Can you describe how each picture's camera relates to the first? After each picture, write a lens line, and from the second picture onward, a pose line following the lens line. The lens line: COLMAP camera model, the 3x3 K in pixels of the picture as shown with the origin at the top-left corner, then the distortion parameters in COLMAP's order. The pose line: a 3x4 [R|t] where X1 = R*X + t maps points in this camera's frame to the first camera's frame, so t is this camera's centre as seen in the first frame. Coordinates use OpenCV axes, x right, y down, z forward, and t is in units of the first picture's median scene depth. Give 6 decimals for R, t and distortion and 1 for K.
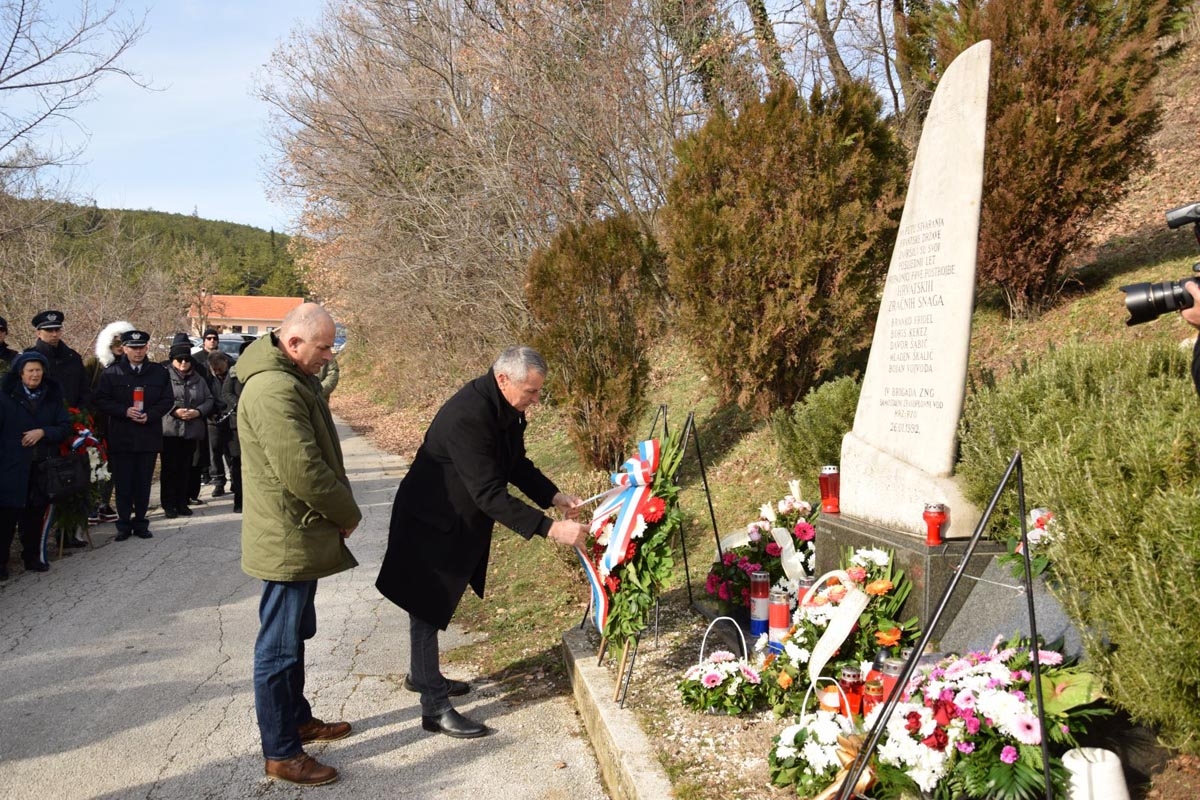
lens RADIAL K [[960.1, 0, 600.0], [0, 960.1, 400.0], [0, 0, 1]] dist [-0.149298, 0.131242]
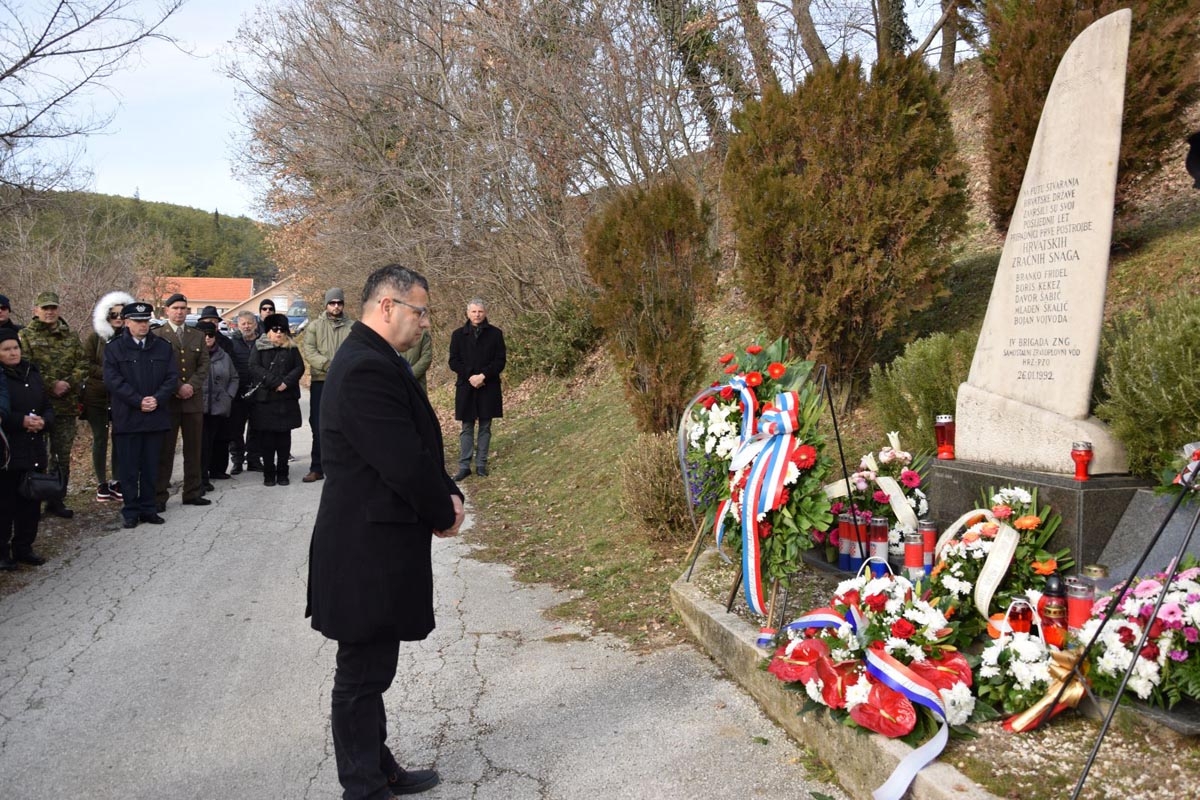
lens RADIAL K [[949.5, 0, 600.0], [0, 949.5, 400.0], [0, 0, 1]] dist [-0.158377, 0.132312]
pose [[0.998045, -0.015685, 0.060504, -0.148261], [0.014244, 0.999607, 0.024161, 0.015971], [-0.060859, -0.023252, 0.997876, -0.006976]]
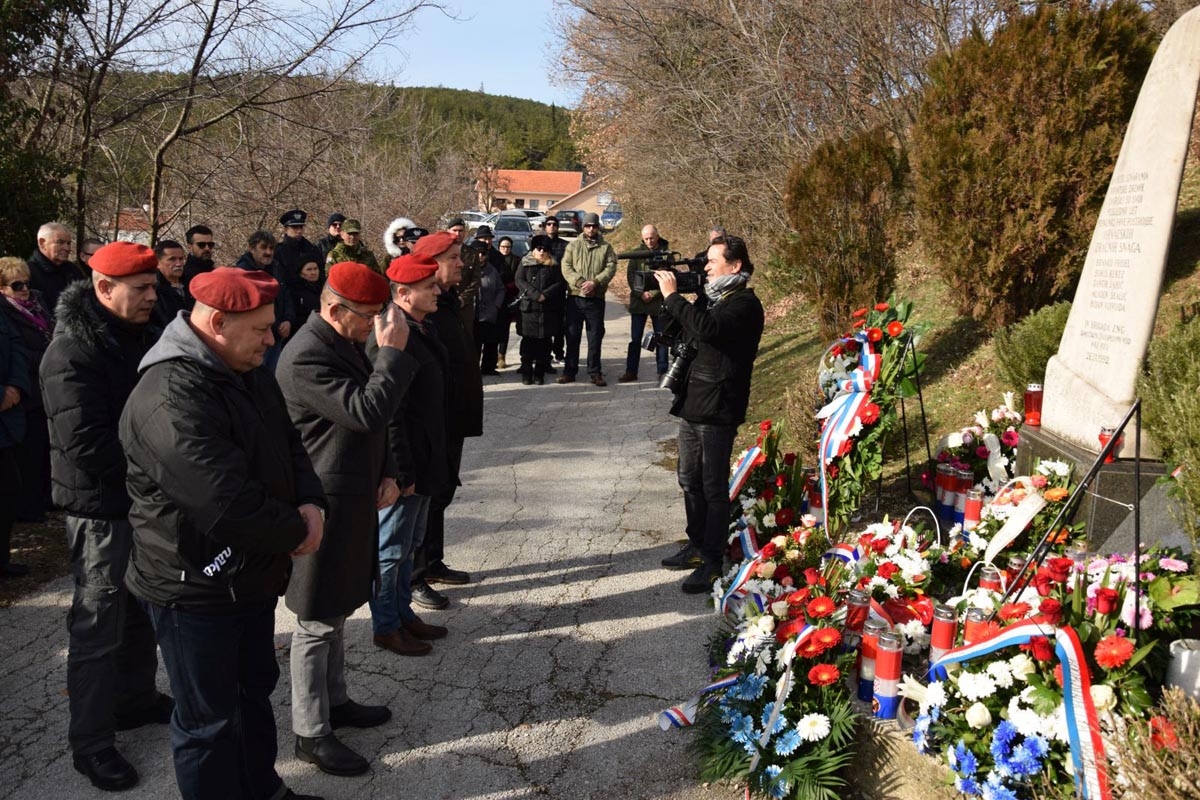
lens RADIAL K [[953.5, 0, 600.0], [0, 953.5, 400.0], [0, 0, 1]] dist [-0.156299, 0.133694]
pose [[0.960202, 0.061995, -0.272340, 0.033595], [-0.025393, 0.990394, 0.135923, -0.035310], [0.278151, -0.123598, 0.952552, -0.141731]]
